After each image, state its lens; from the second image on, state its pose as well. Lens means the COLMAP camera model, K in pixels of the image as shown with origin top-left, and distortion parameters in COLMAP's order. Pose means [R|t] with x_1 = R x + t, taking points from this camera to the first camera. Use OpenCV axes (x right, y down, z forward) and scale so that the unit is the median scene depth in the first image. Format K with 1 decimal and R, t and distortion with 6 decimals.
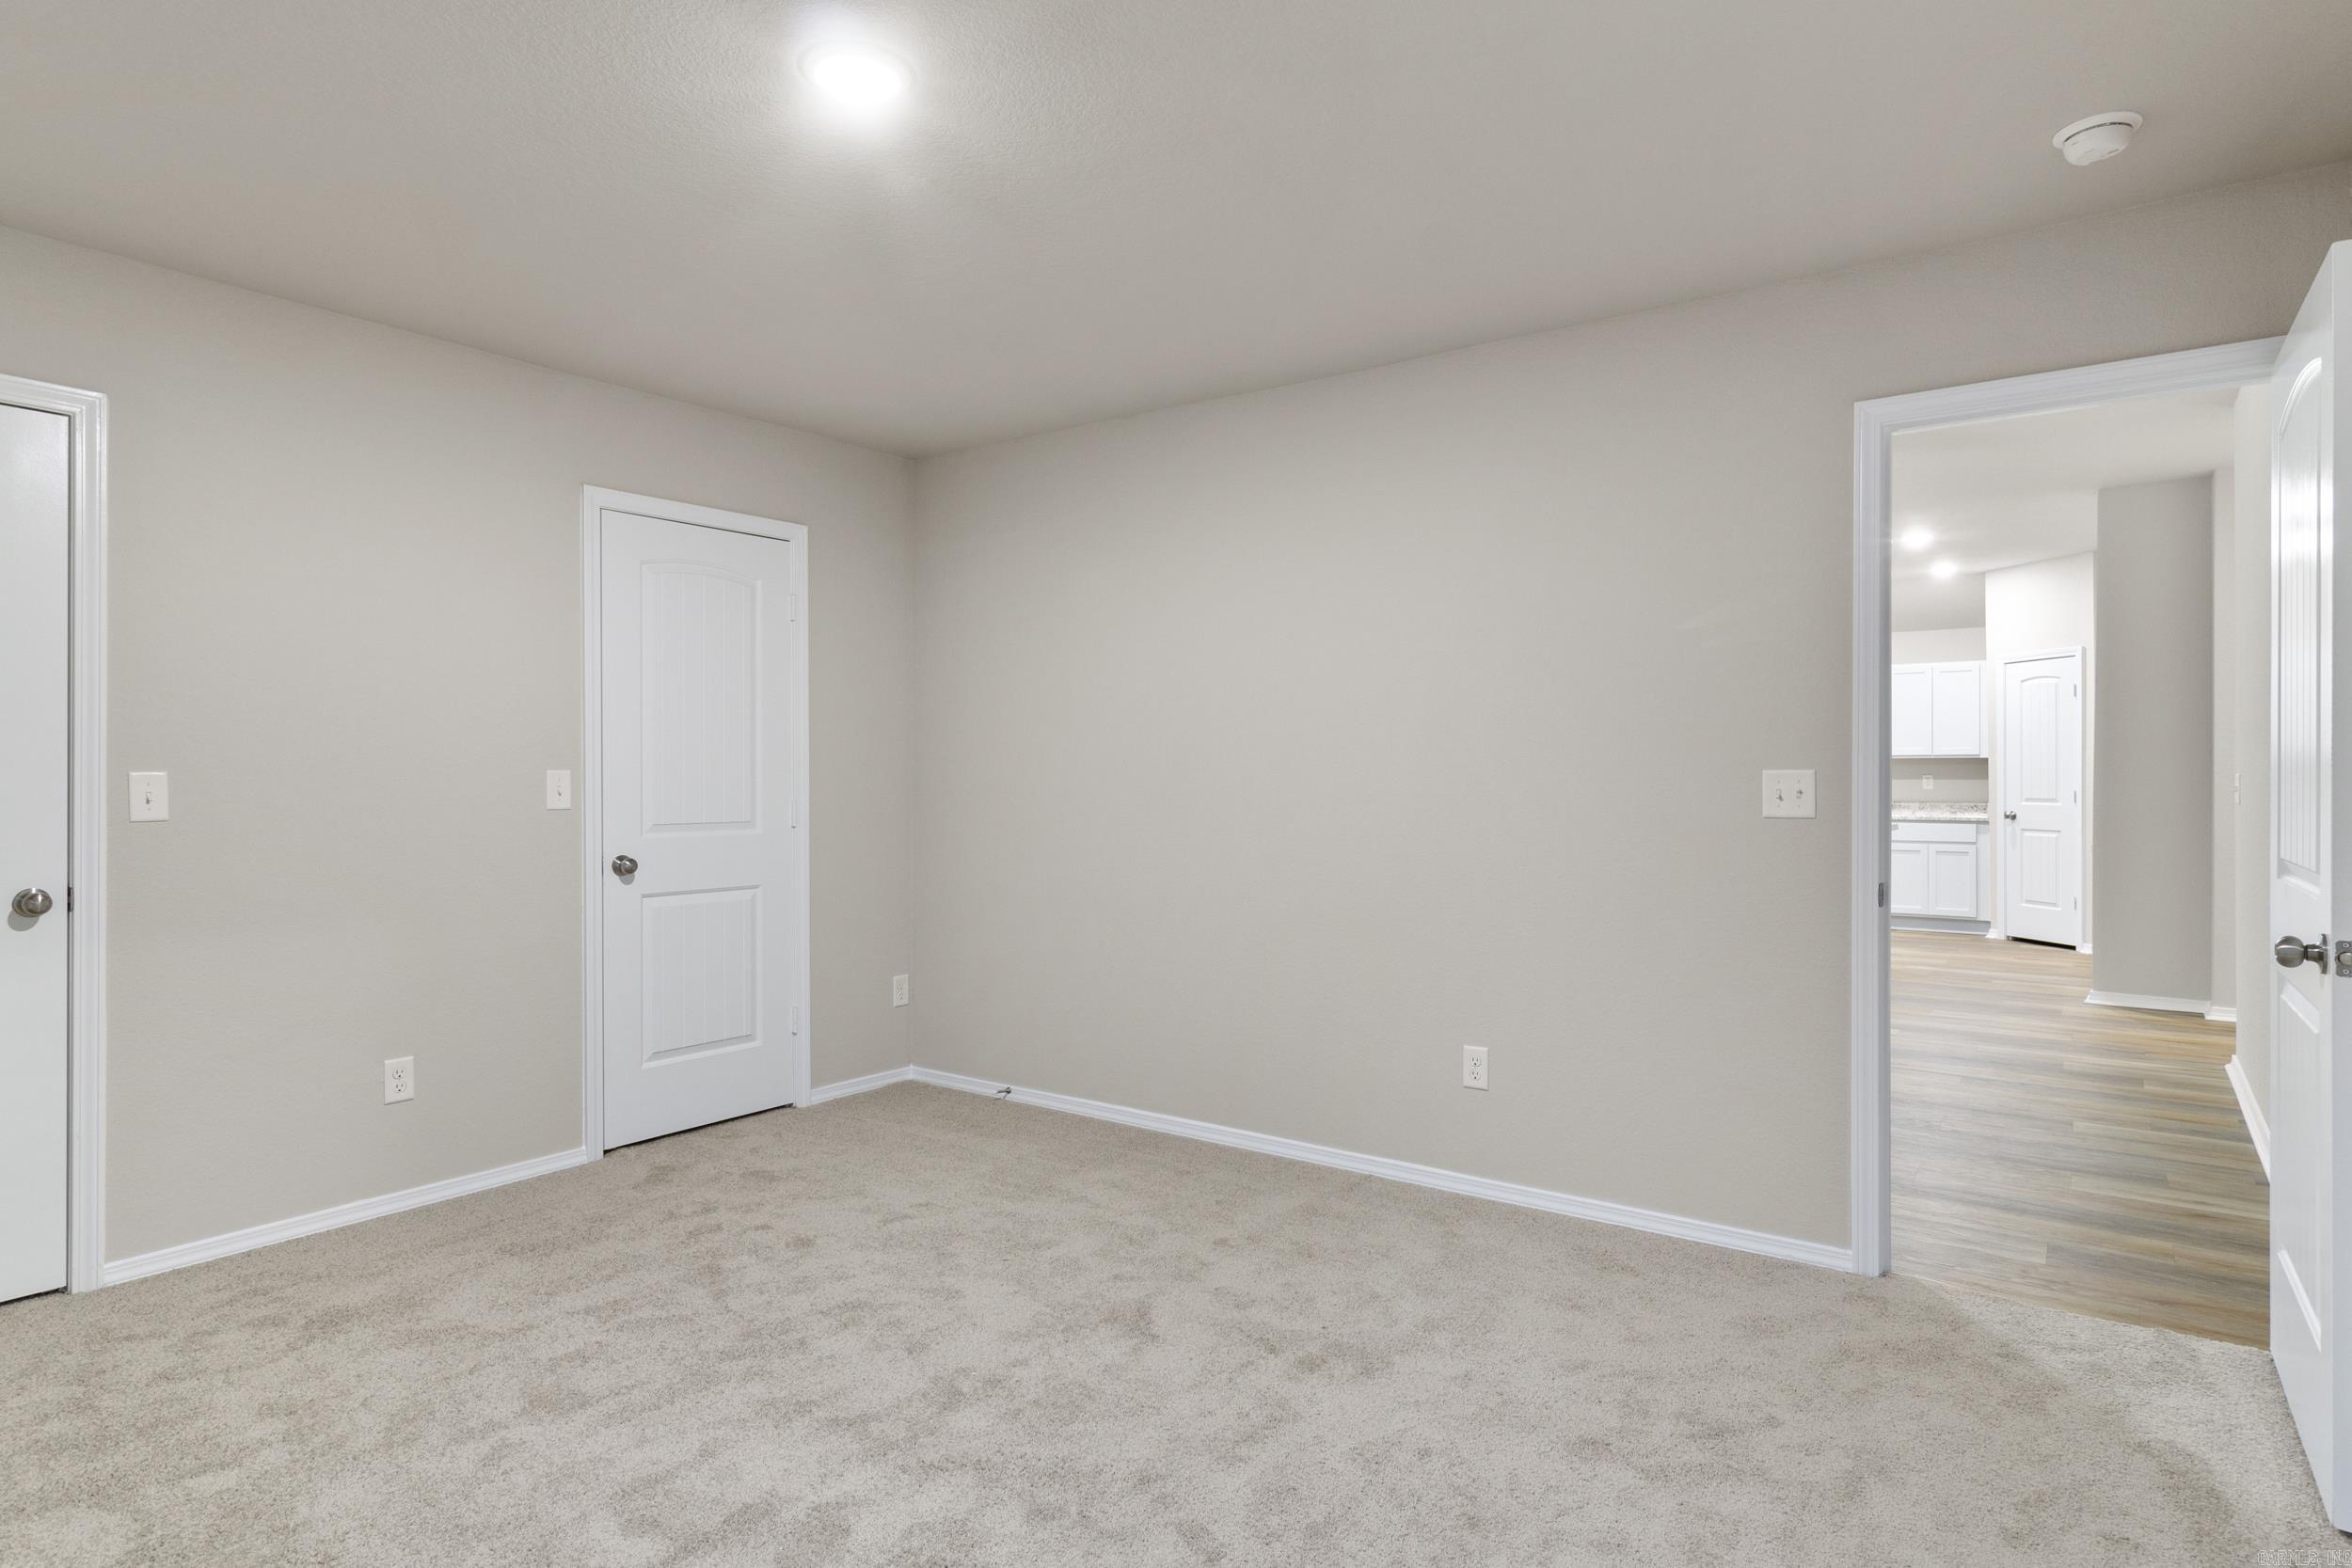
lens RADIAL K [[1263.3, 0, 1208.9], [0, 1263.3, 780.1], [0, 0, 1]] dist [0.002617, 0.000154]
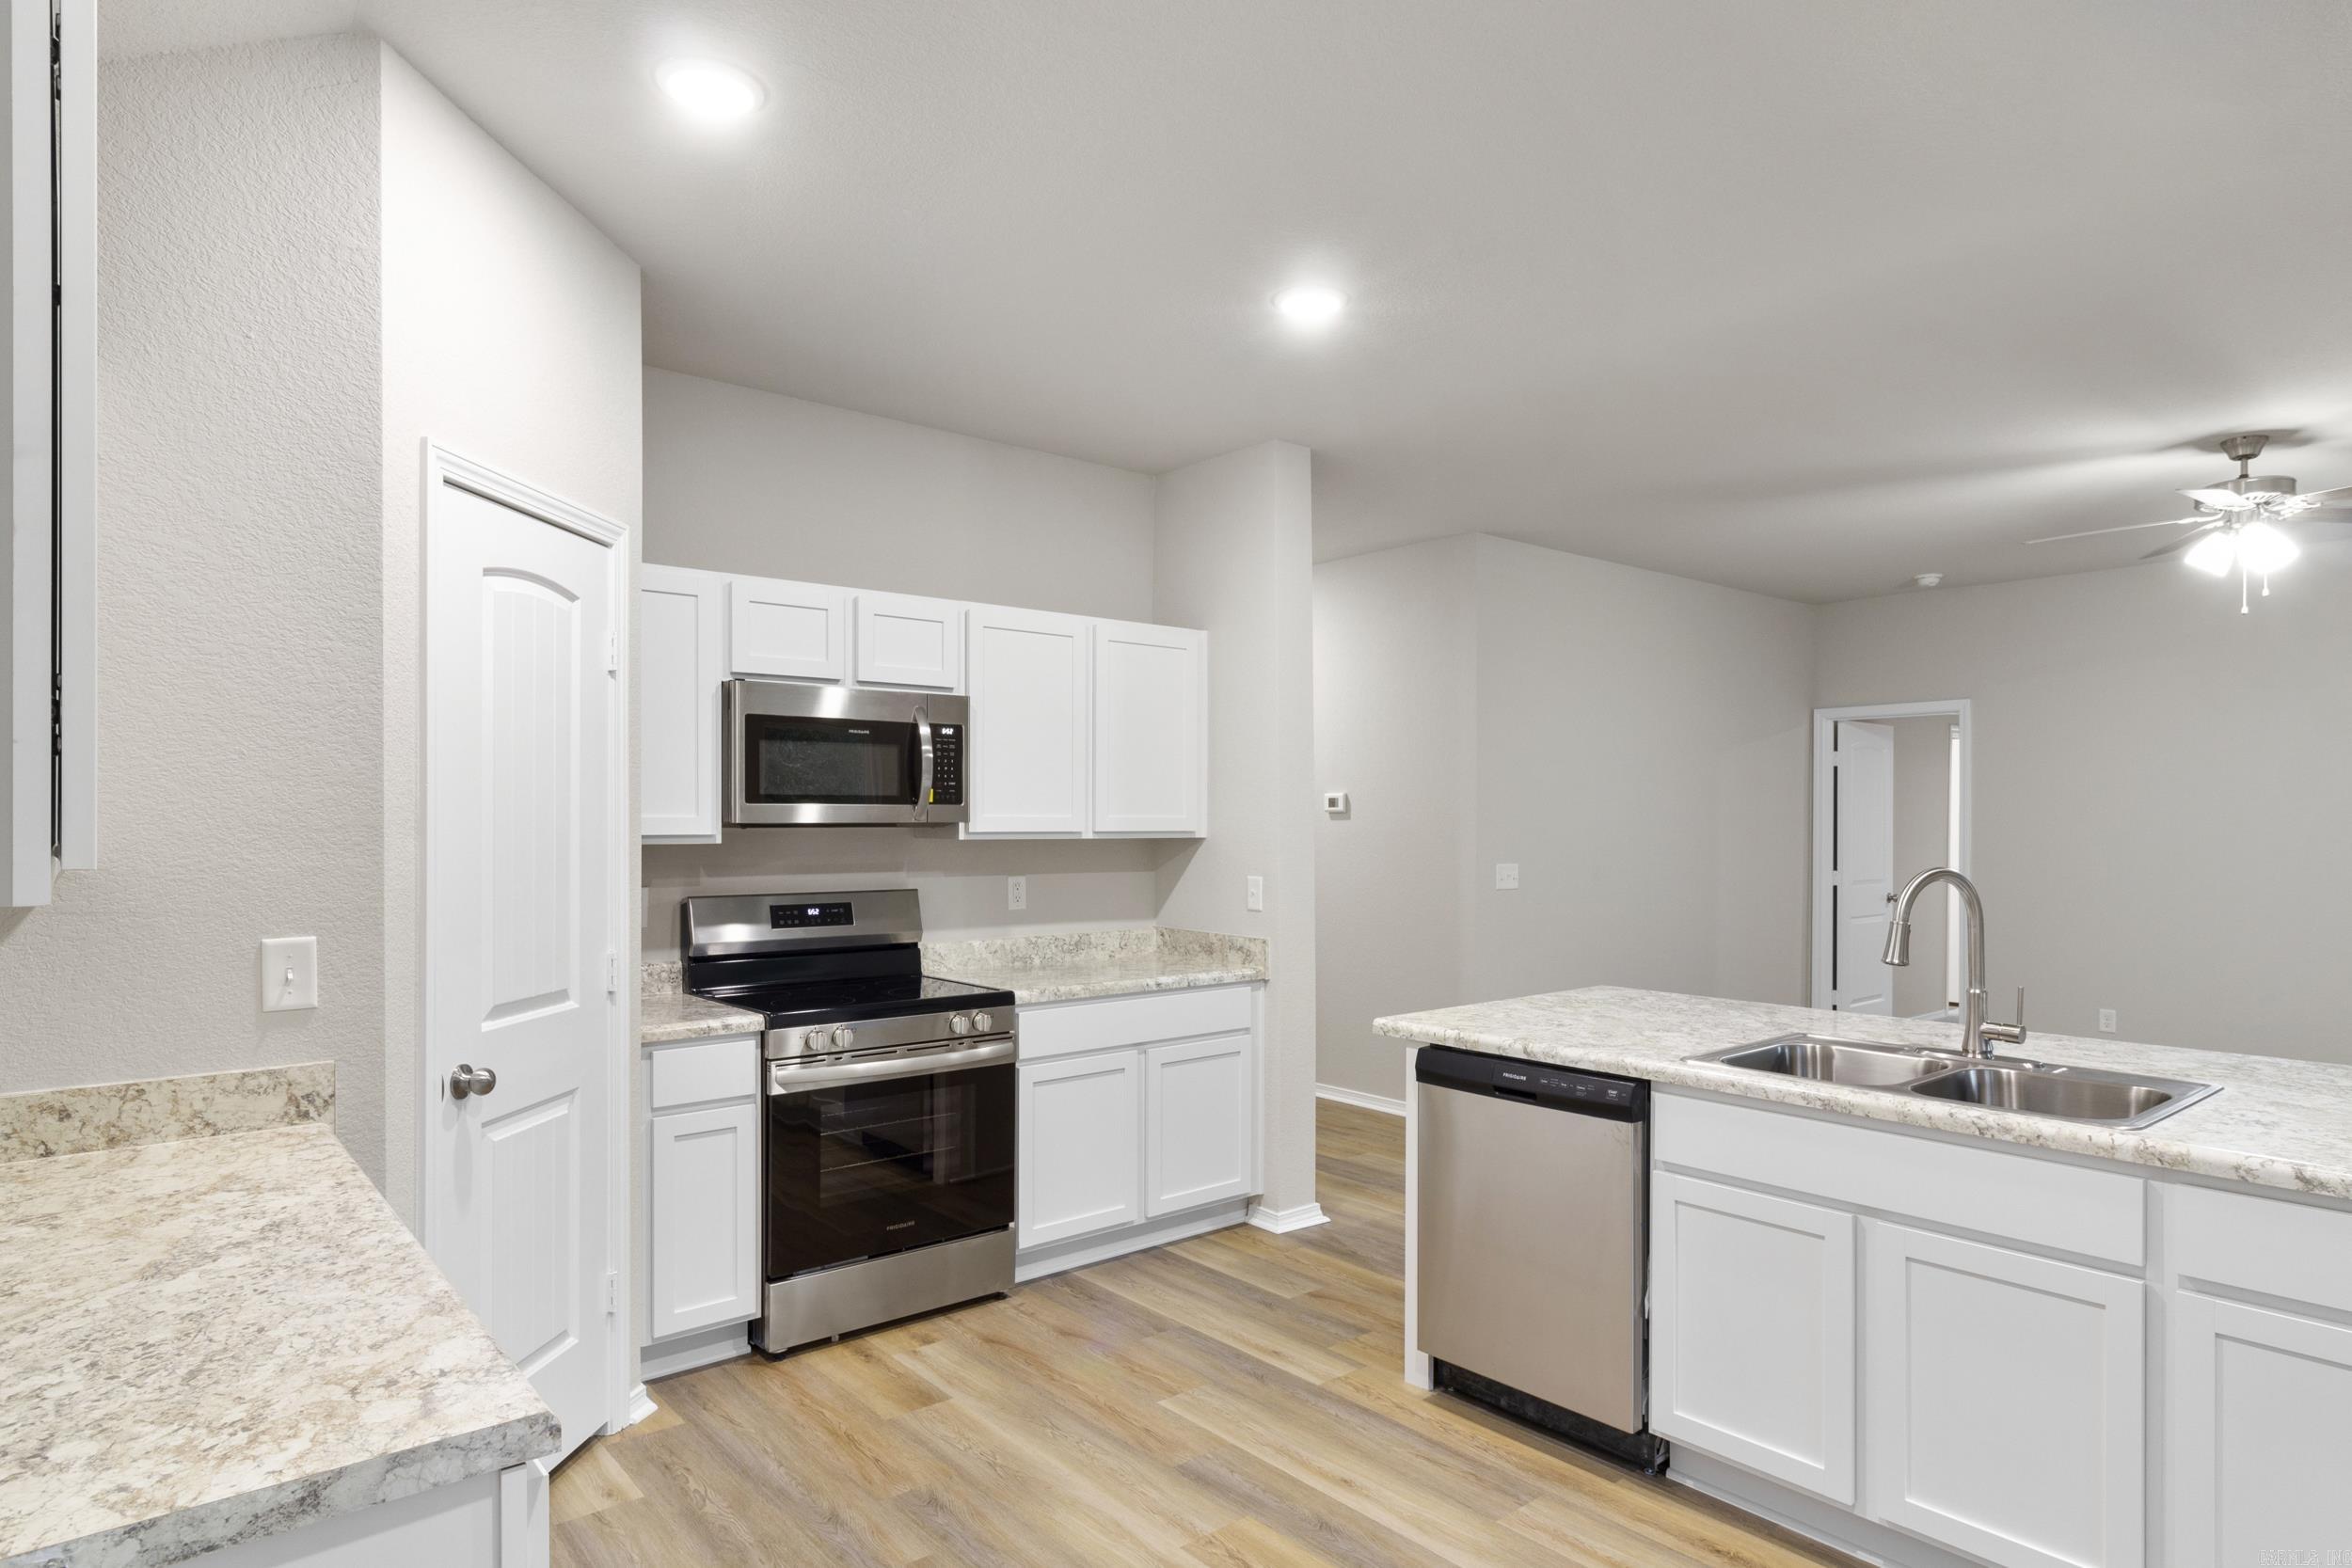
lens RADIAL K [[1323.2, 0, 1205.7], [0, 1323.2, 822.1], [0, 0, 1]] dist [0.003186, -0.000646]
pose [[-0.969320, -0.002840, 0.245787, 0.410137], [-0.002252, 0.999994, 0.002675, -0.025237], [-0.245793, 0.002040, -0.969320, 1.188844]]
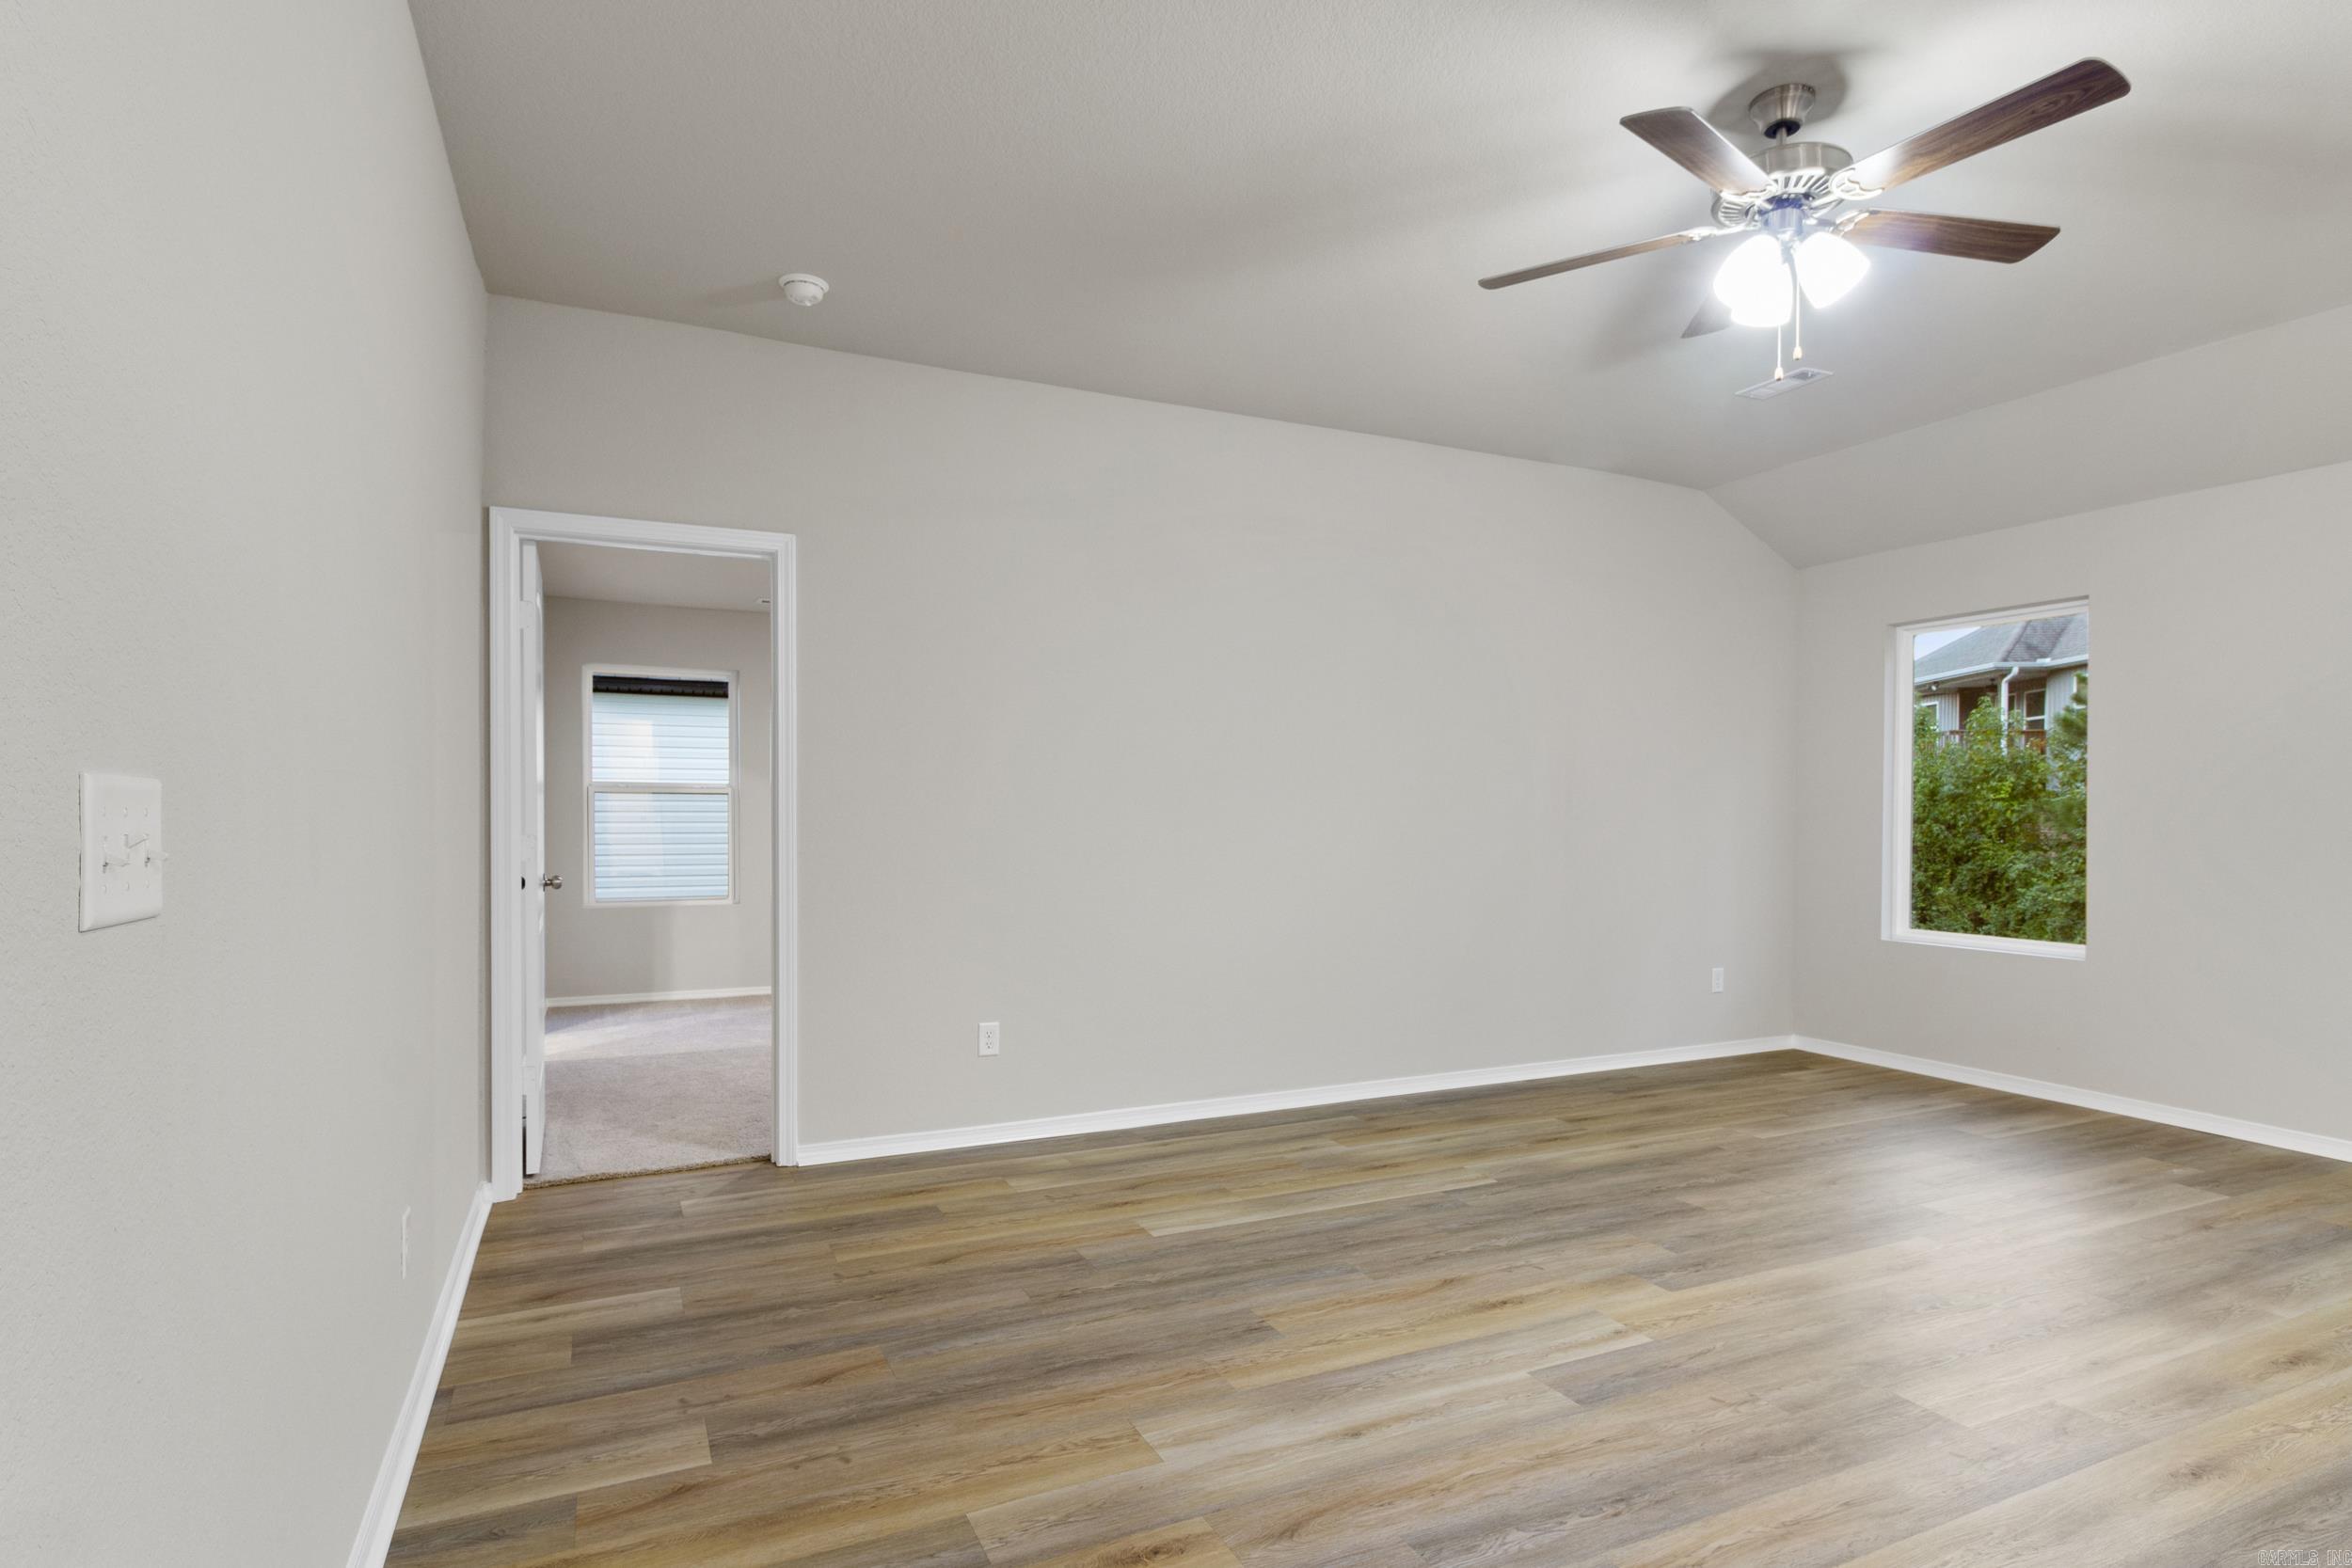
lens RADIAL K [[1224.4, 0, 1209.4], [0, 1224.4, 831.0], [0, 0, 1]] dist [0.003008, 0.000980]
pose [[-0.477363, 0.011028, -0.878637, 0.473119], [-0.005228, 0.999868, 0.015390, -0.000693], [0.878690, 0.011940, -0.477243, 0.654240]]
